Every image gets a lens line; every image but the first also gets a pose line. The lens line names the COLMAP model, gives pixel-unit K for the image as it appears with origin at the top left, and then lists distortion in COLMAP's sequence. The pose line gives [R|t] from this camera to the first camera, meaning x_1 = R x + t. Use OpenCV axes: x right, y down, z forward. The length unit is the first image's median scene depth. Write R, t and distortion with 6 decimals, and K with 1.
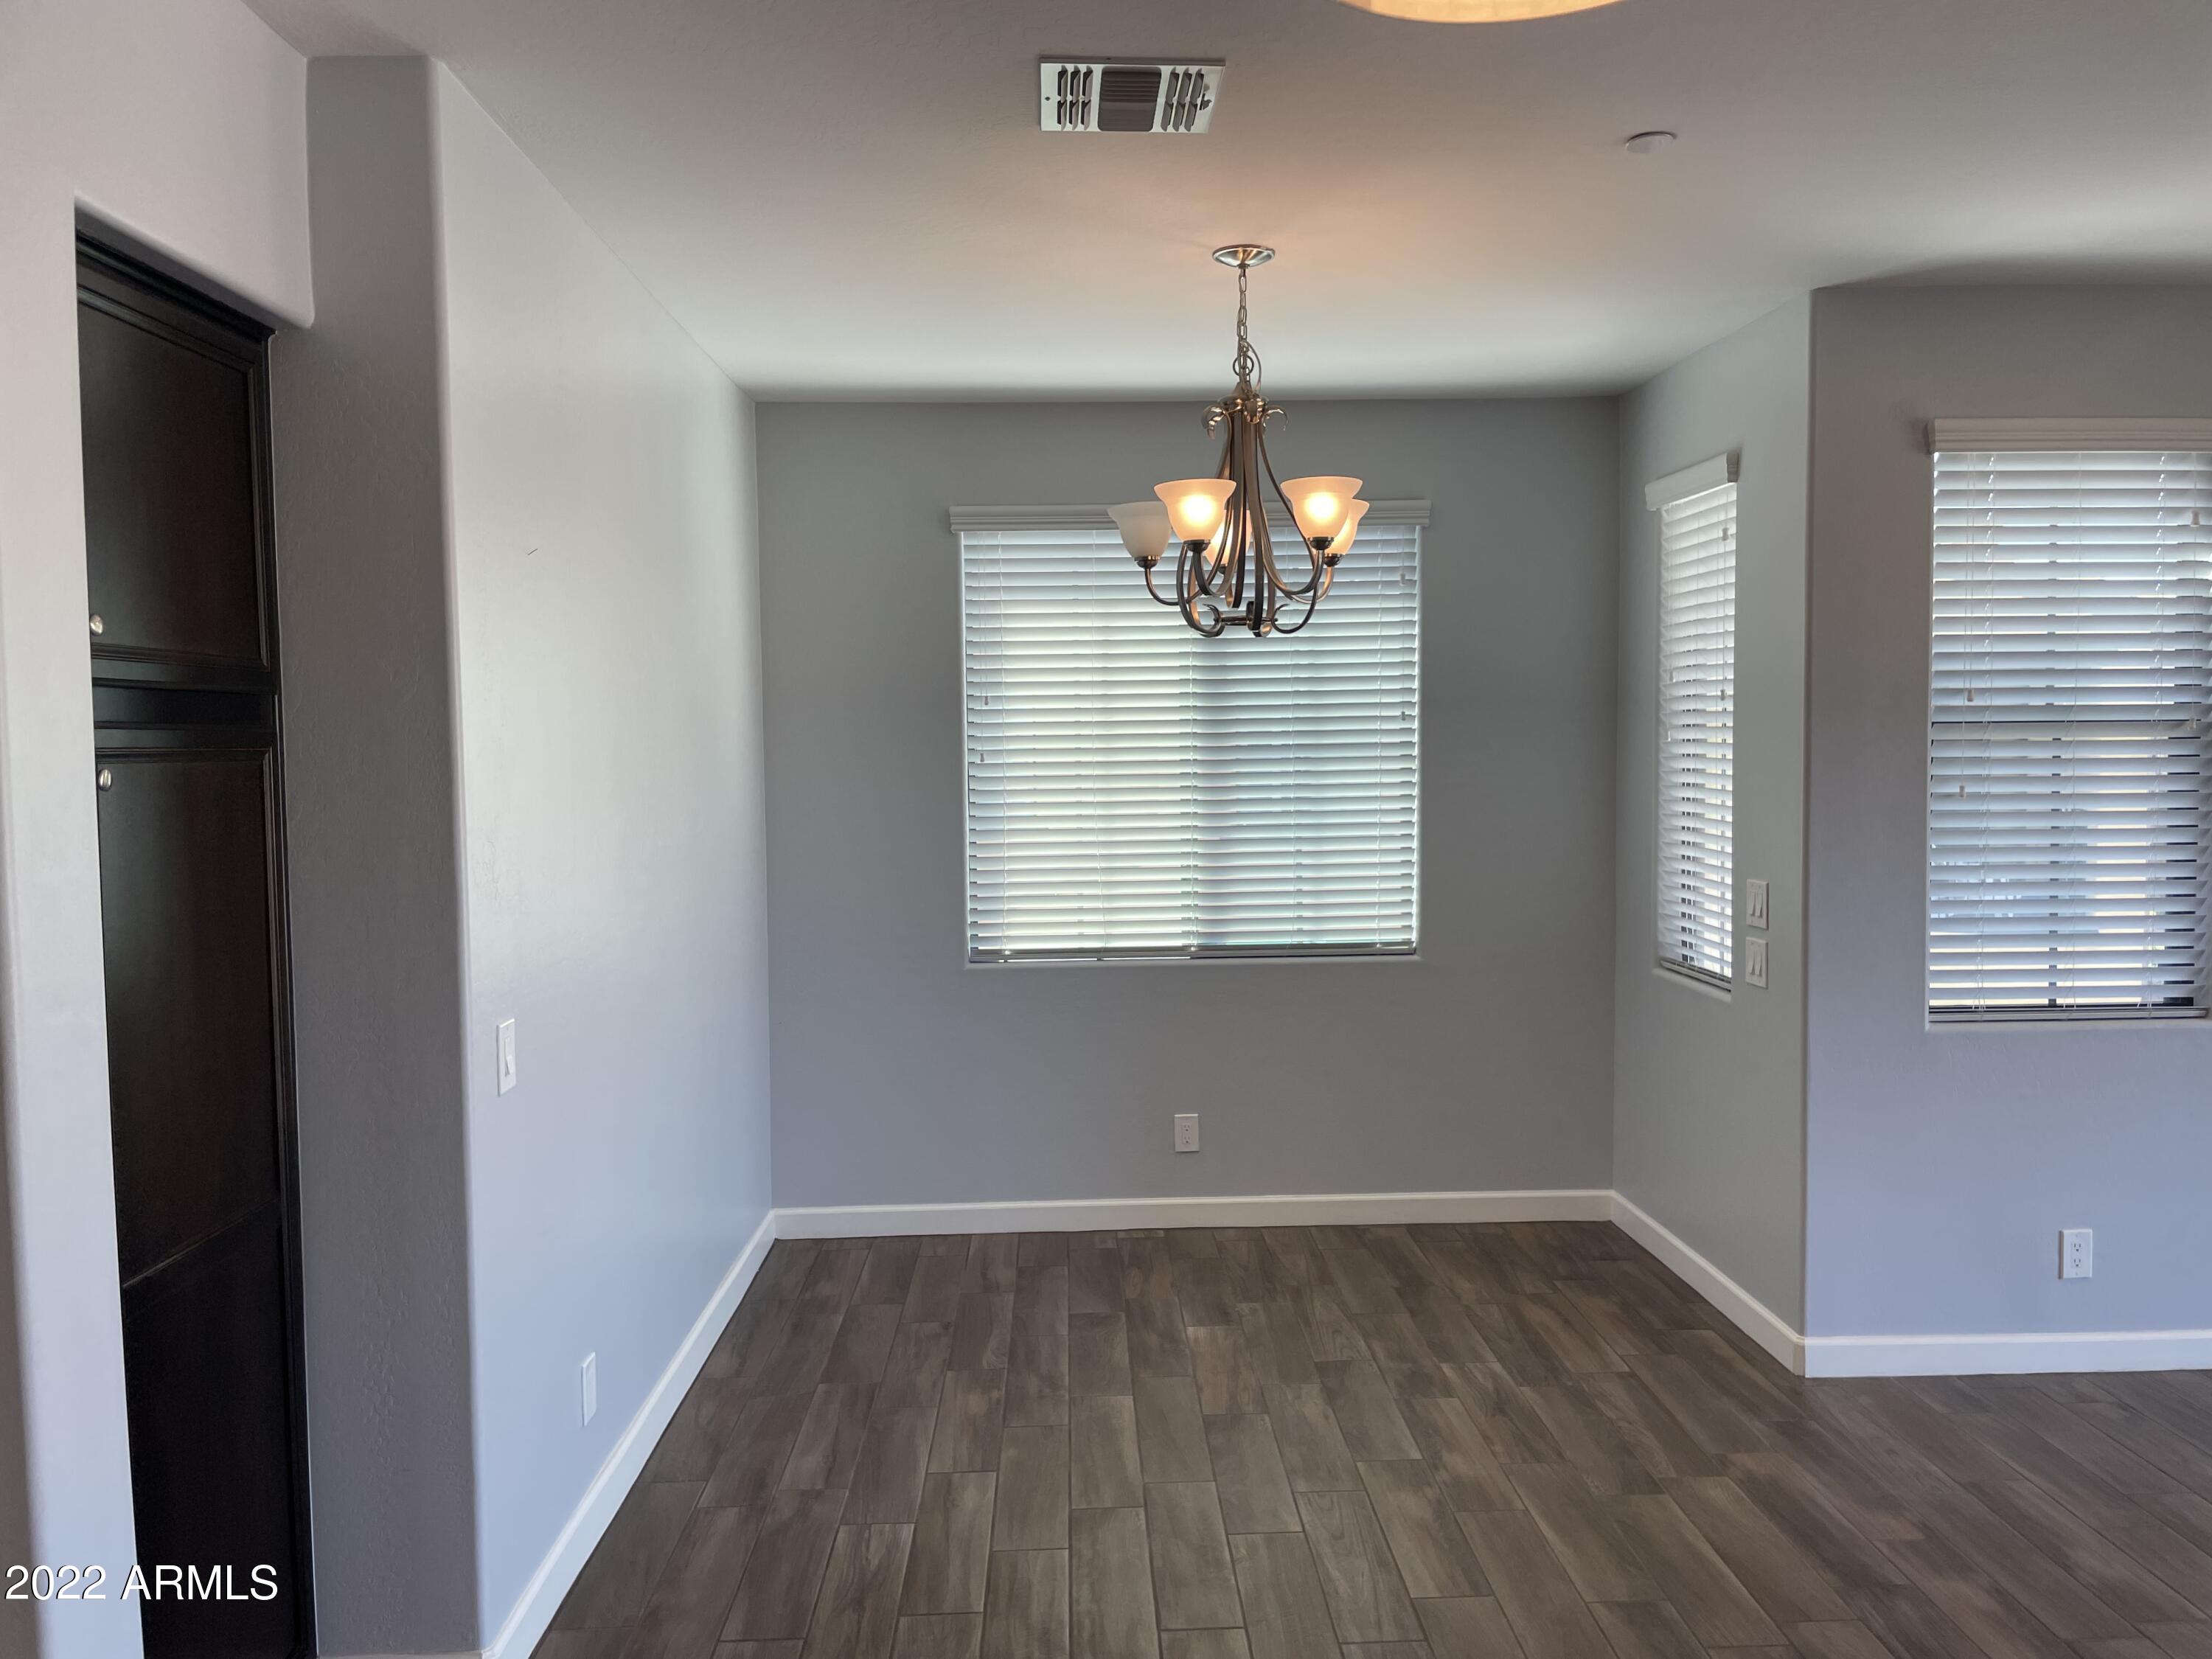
lens RADIAL K [[1703.9, 0, 1106.2], [0, 1703.9, 829.4], [0, 0, 1]] dist [-0.000058, -0.001483]
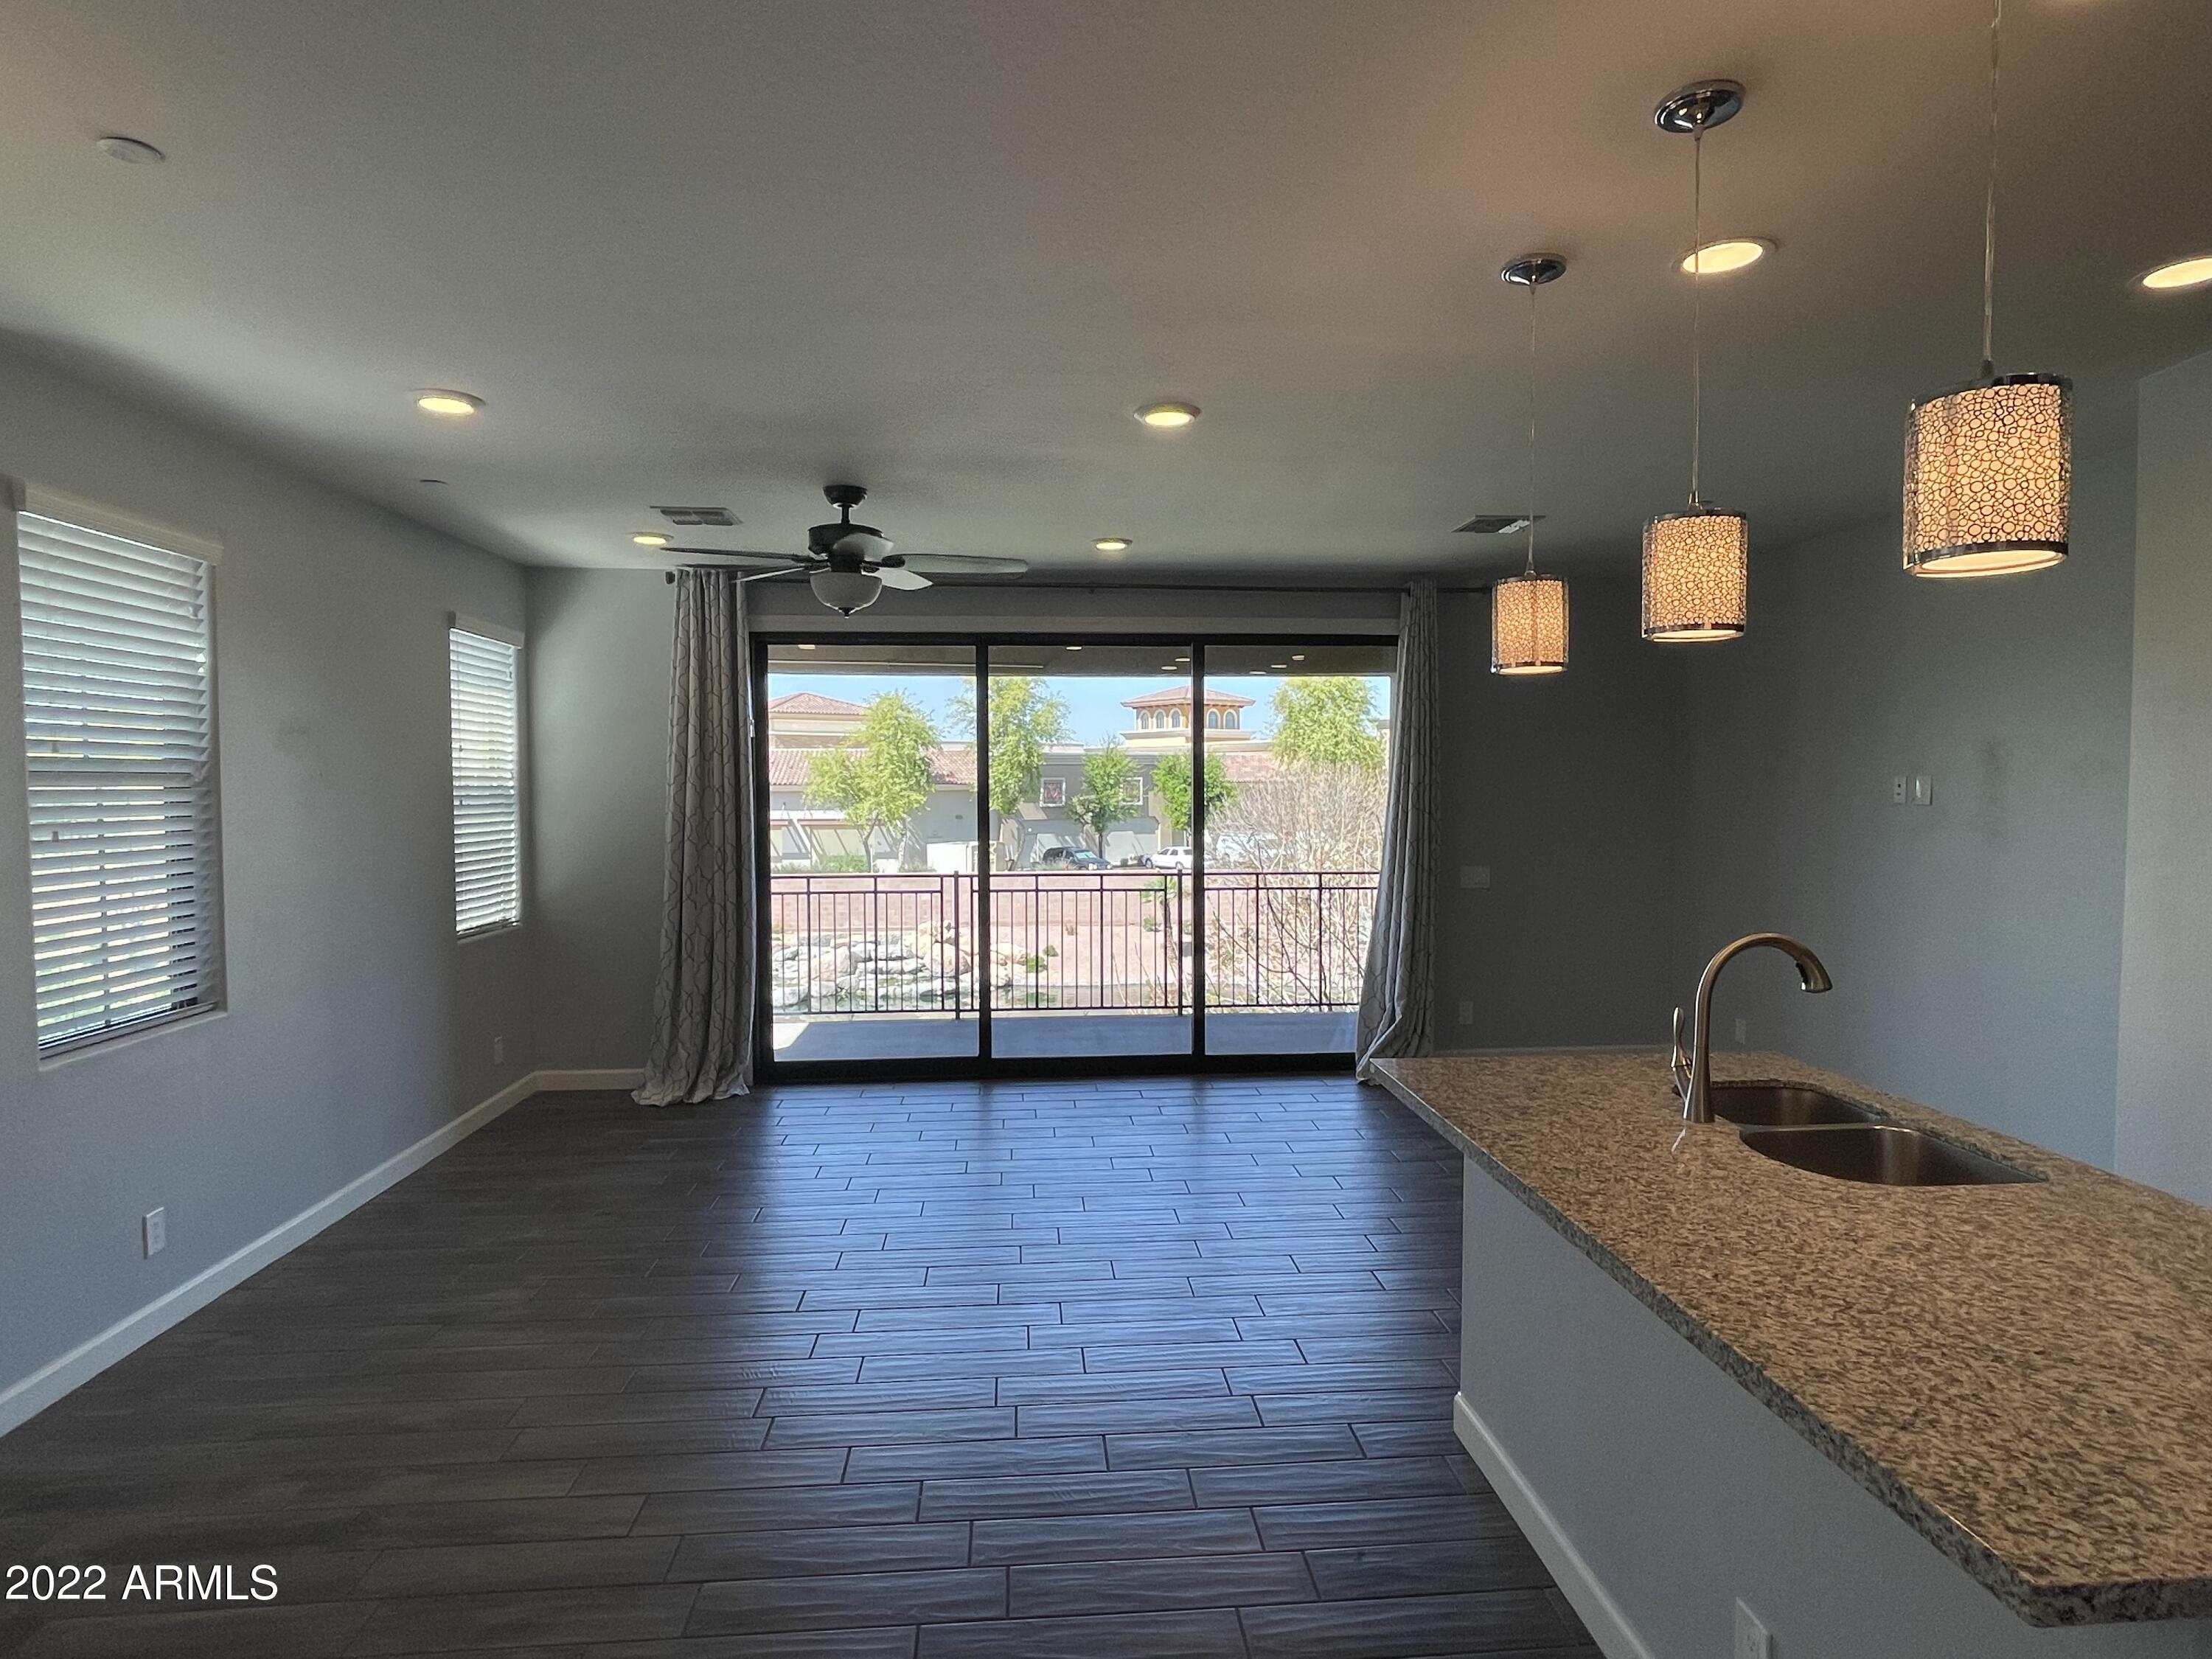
lens RADIAL K [[1227.2, 0, 1104.9], [0, 1227.2, 828.8], [0, 0, 1]] dist [-0.001426, 0.000053]
pose [[-0.047277, -0.032212, 0.998362, -0.289002], [0.054138, 0.997928, 0.034762, -0.019268], [-0.997414, 0.055693, -0.045435, 0.382492]]
